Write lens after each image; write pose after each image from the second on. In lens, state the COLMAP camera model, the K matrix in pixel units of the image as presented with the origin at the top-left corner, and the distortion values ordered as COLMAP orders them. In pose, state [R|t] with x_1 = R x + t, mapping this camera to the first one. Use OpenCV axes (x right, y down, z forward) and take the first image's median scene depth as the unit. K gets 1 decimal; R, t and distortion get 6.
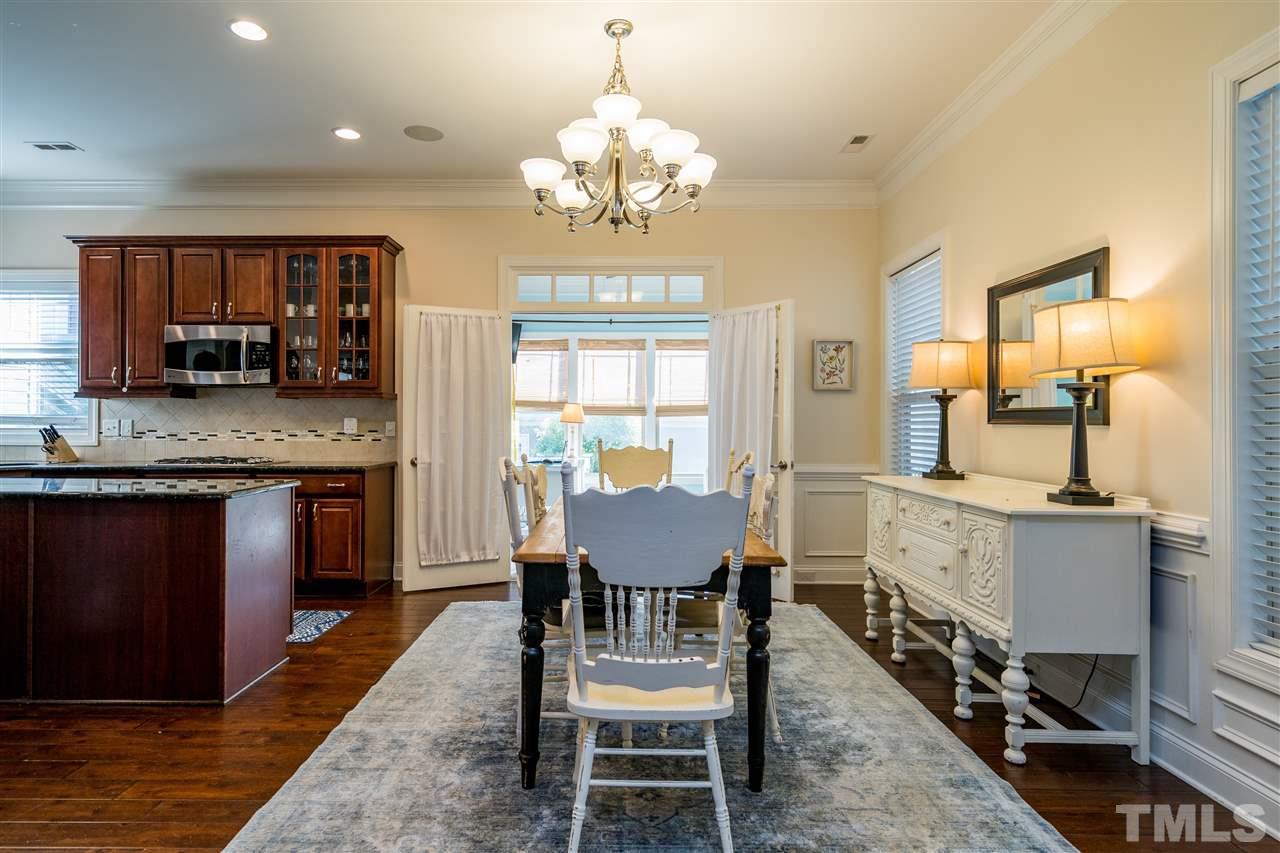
lens RADIAL K [[690.6, 0, 609.9], [0, 690.6, 419.0], [0, 0, 1]] dist [-0.000175, 0.002192]
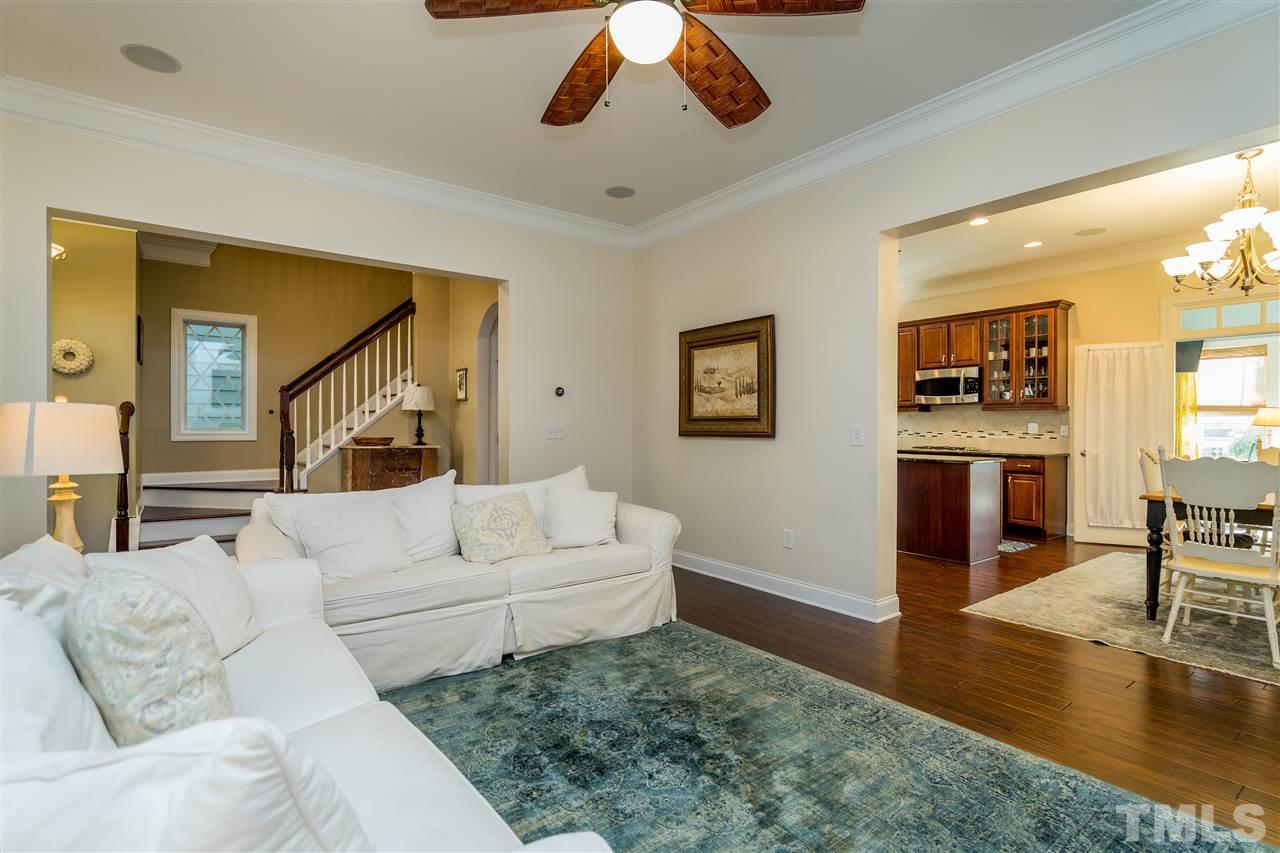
lens RADIAL K [[618.6, 0, 633.8], [0, 618.6, 425.6], [0, 0, 1]] dist [0.000580, 0.002306]
pose [[0.611305, 0.000638, -0.791394, 0.166799], [0.003768, 0.999986, 0.003717, -0.004459], [0.791386, -0.005254, 0.611294, -0.536681]]
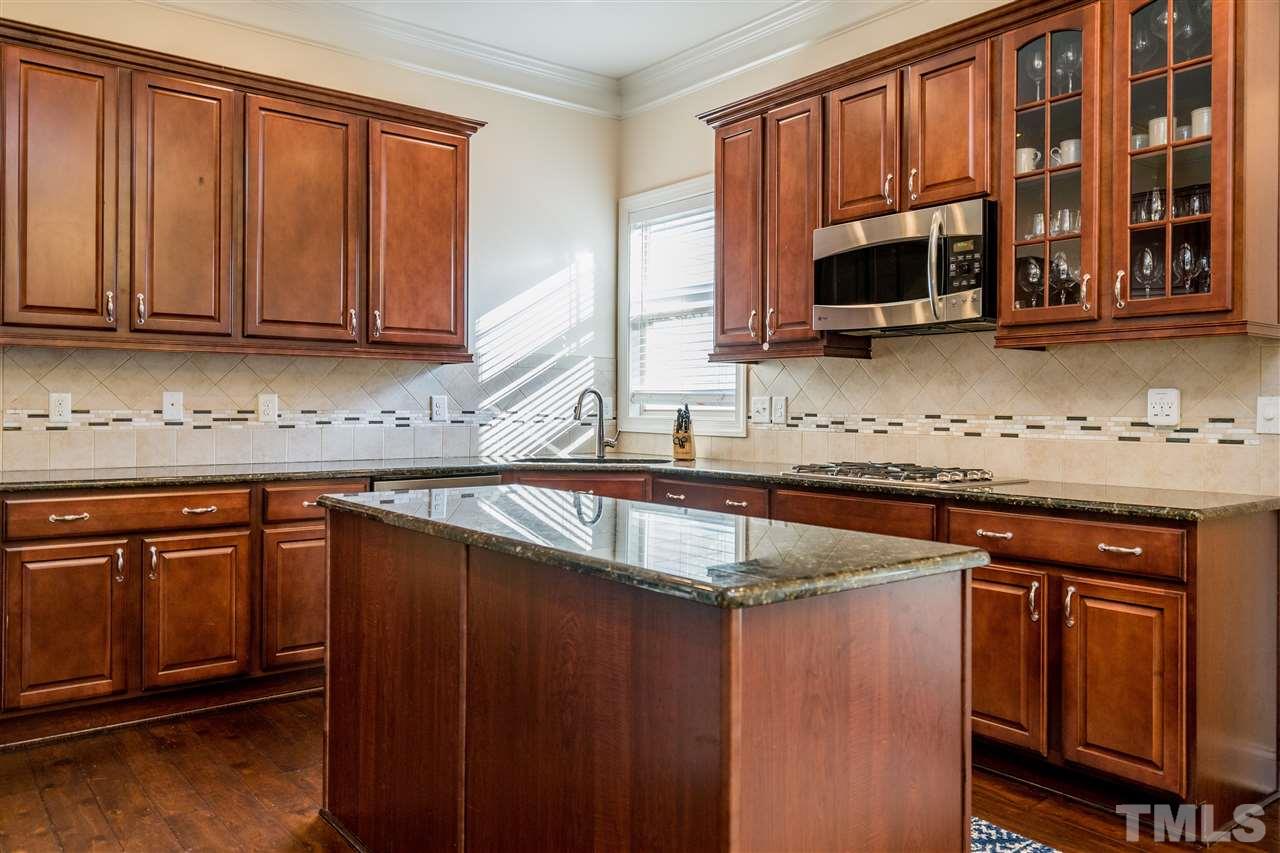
lens RADIAL K [[937.1, 0, 643.2], [0, 937.1, 402.8], [0, 0, 1]] dist [0.008957, 0.006123]
pose [[0.631231, -0.001792, -0.775593, -0.132495], [0.000825, 0.999998, -0.001639, 0.008517], [0.775594, 0.000394, 0.631232, 0.400291]]
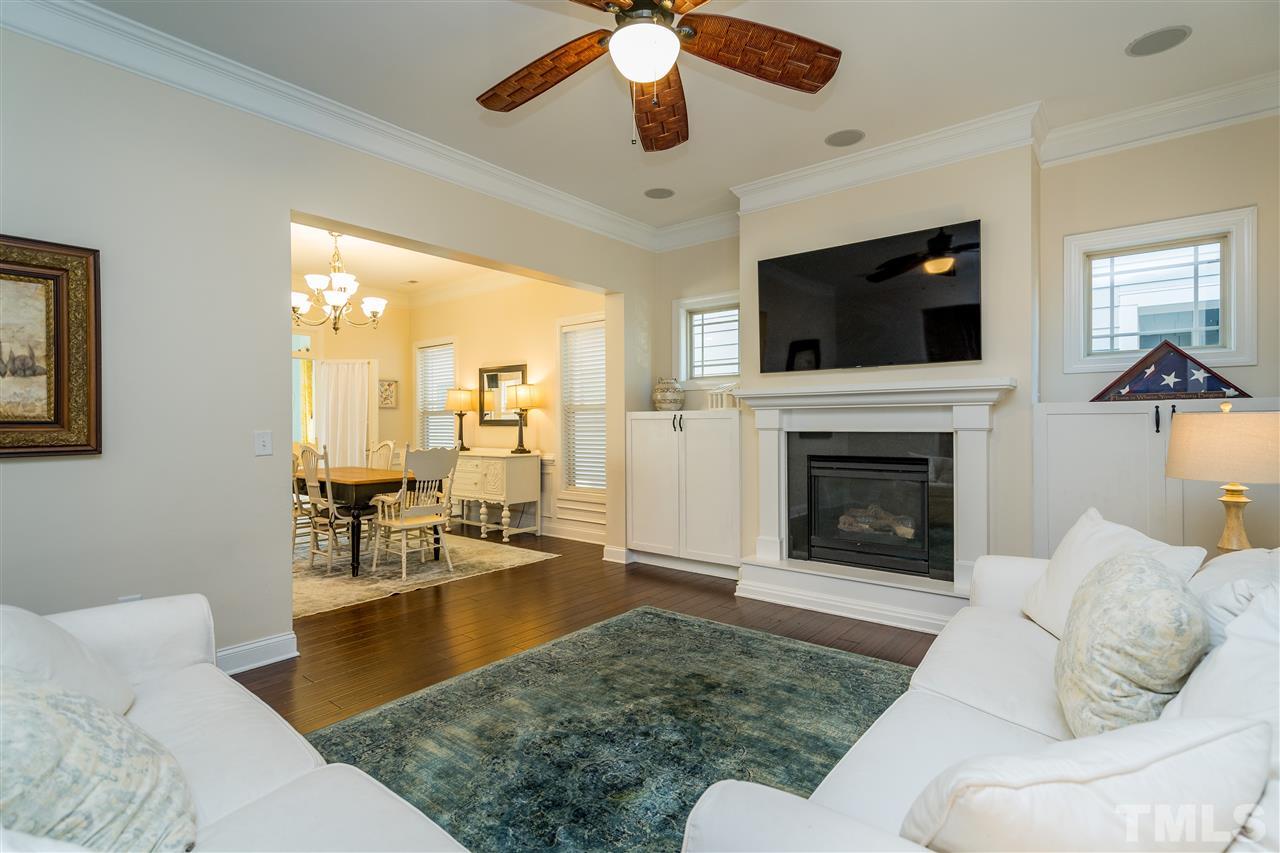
lens RADIAL K [[618.6, 0, 636.6], [0, 618.6, 422.6], [0, 0, 1]] dist [0.000580, 0.002306]
pose [[0.622574, -0.006103, 0.782537, -0.565640], [0.002393, 0.999980, 0.005895, -0.011583], [-0.782558, -0.001798, 0.622576, -0.538168]]
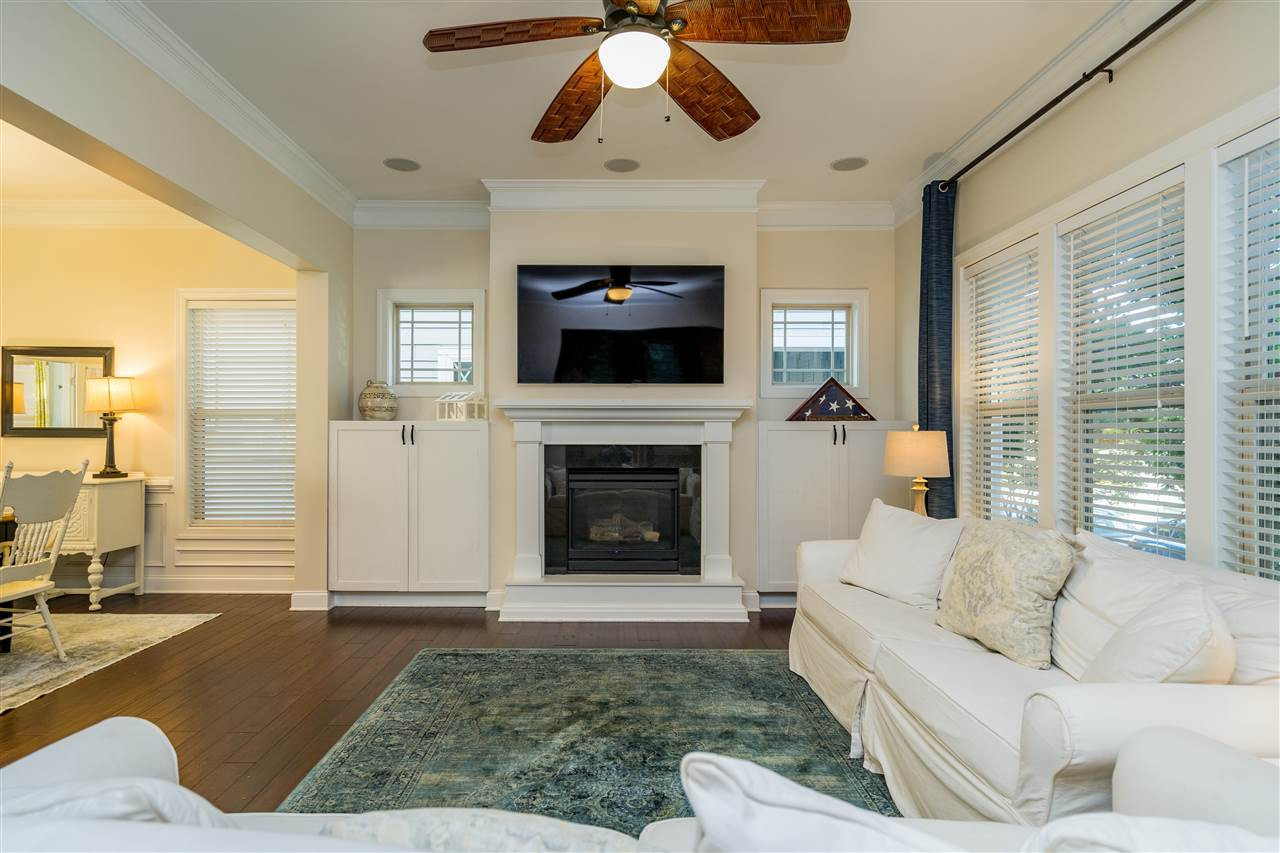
lens RADIAL K [[690.6, 0, 617.1], [0, 690.6, 432.1], [0, 0, 1]] dist [-0.000175, 0.002192]
pose [[-0.013410, 0.000057, 0.999910, -0.710041], [-0.008756, 0.999962, -0.000174, -0.011243], [-0.999872, -0.008757, -0.013409, -0.228514]]
